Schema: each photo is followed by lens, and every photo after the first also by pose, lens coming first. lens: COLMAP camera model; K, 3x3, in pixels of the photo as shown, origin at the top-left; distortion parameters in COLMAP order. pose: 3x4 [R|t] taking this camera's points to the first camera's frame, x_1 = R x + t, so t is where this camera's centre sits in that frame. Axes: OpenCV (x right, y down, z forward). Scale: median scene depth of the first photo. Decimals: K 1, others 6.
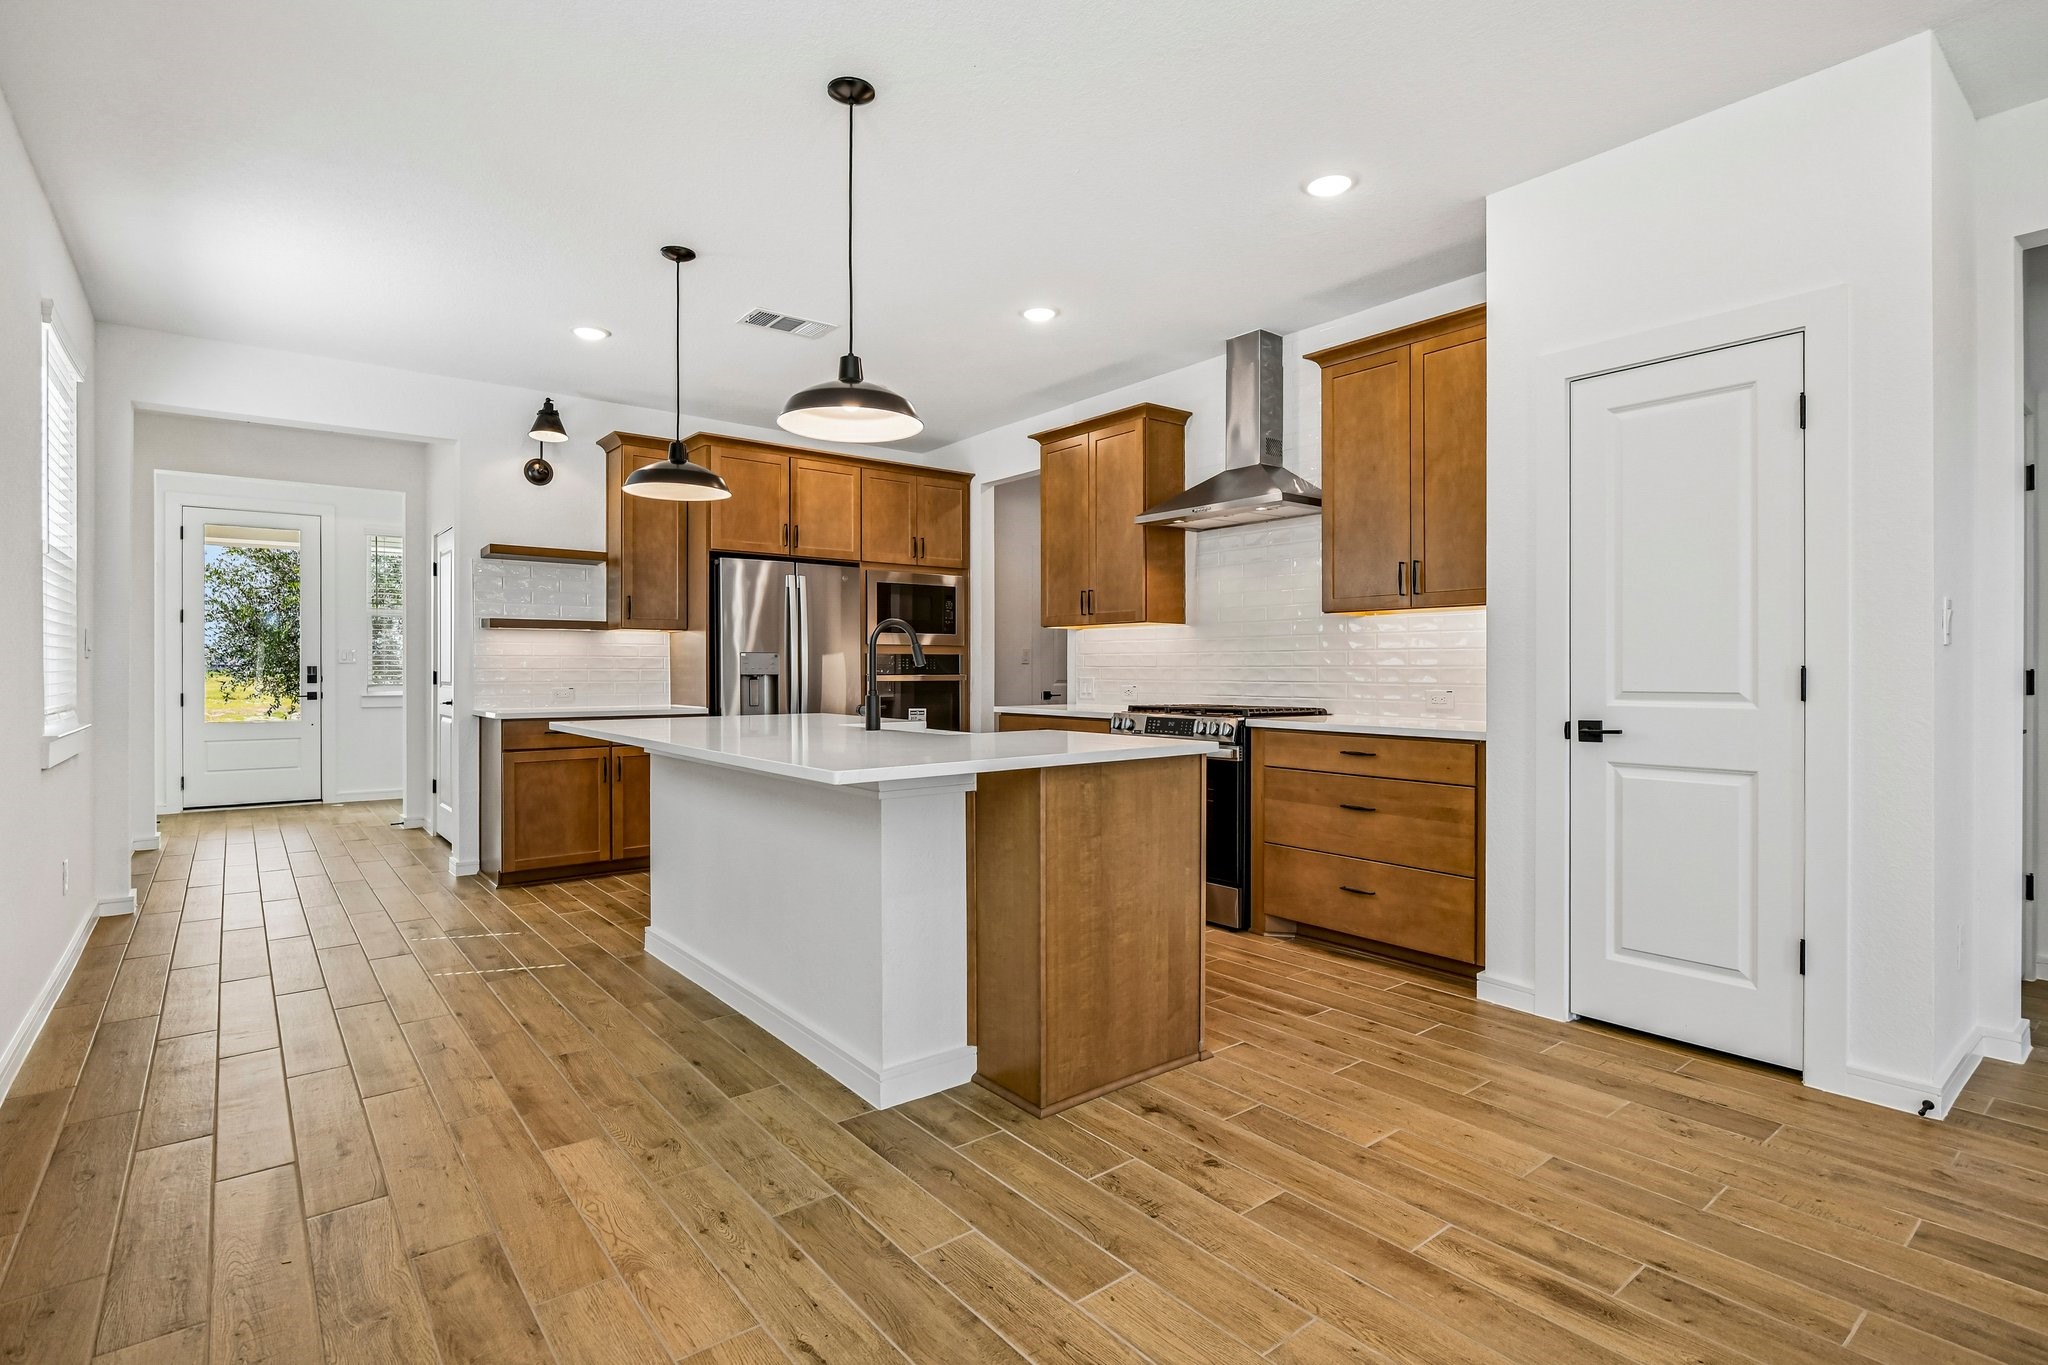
lens RADIAL K [[982.4, 0, 1028.9], [0, 982.4, 671.6], [0, 0, 1]] dist [-0.003681, -0.000463]
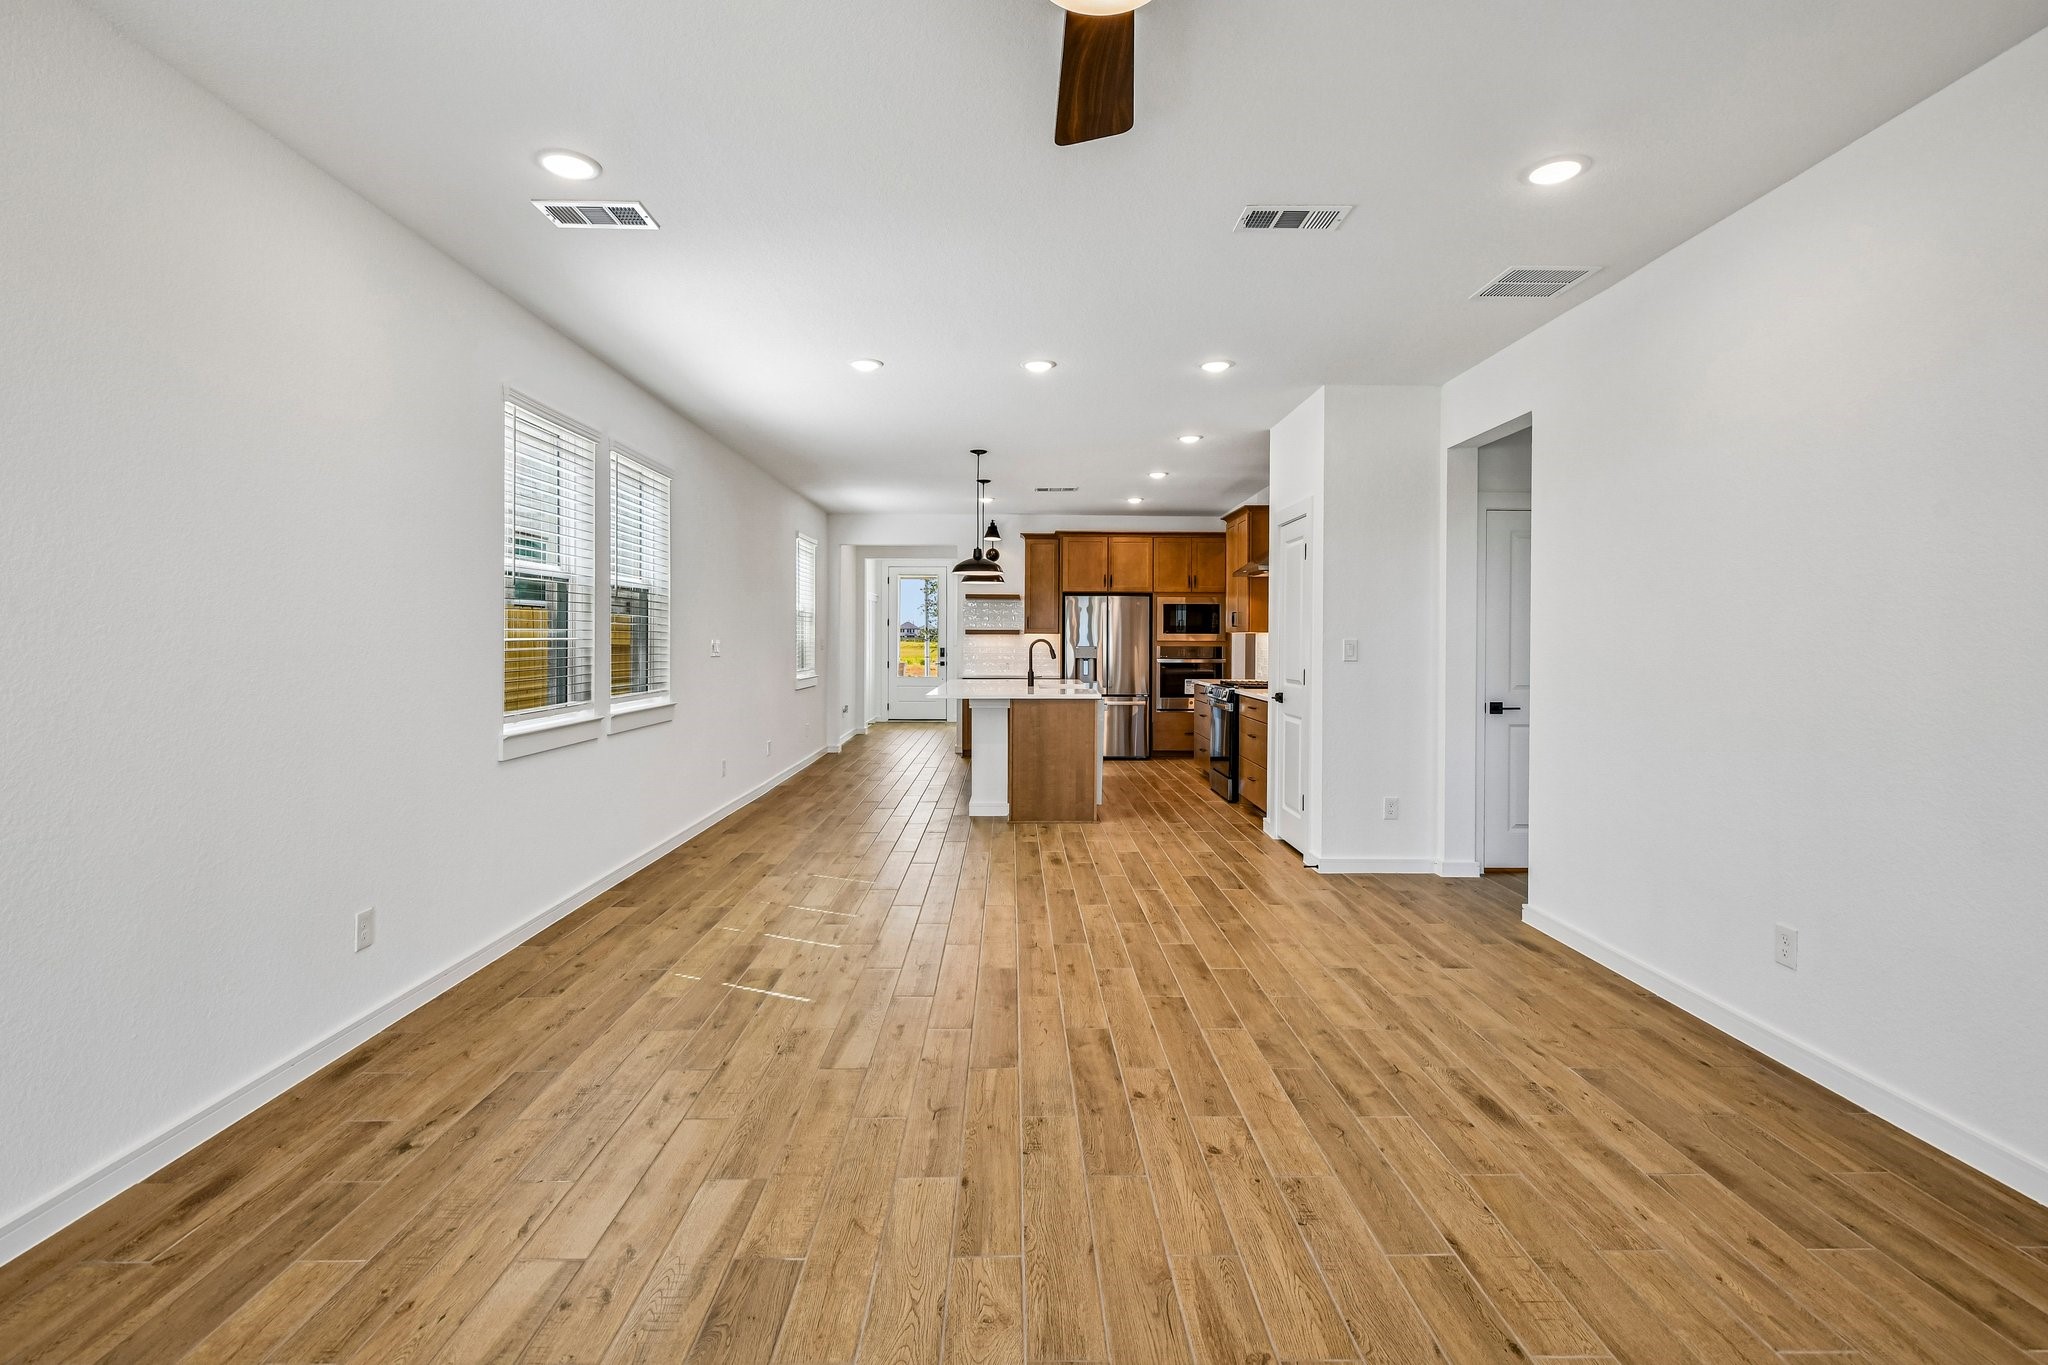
lens RADIAL K [[989.5, 0, 1021.7], [0, 989.5, 631.7], [0, 0, 1]] dist [0.000723, -0.000039]
pose [[0.775527, -0.000183, -0.631314, 0.779006], [-0.006031, 0.999952, -0.007698, -0.031120], [0.631286, 0.009778, 0.775489, -0.502413]]
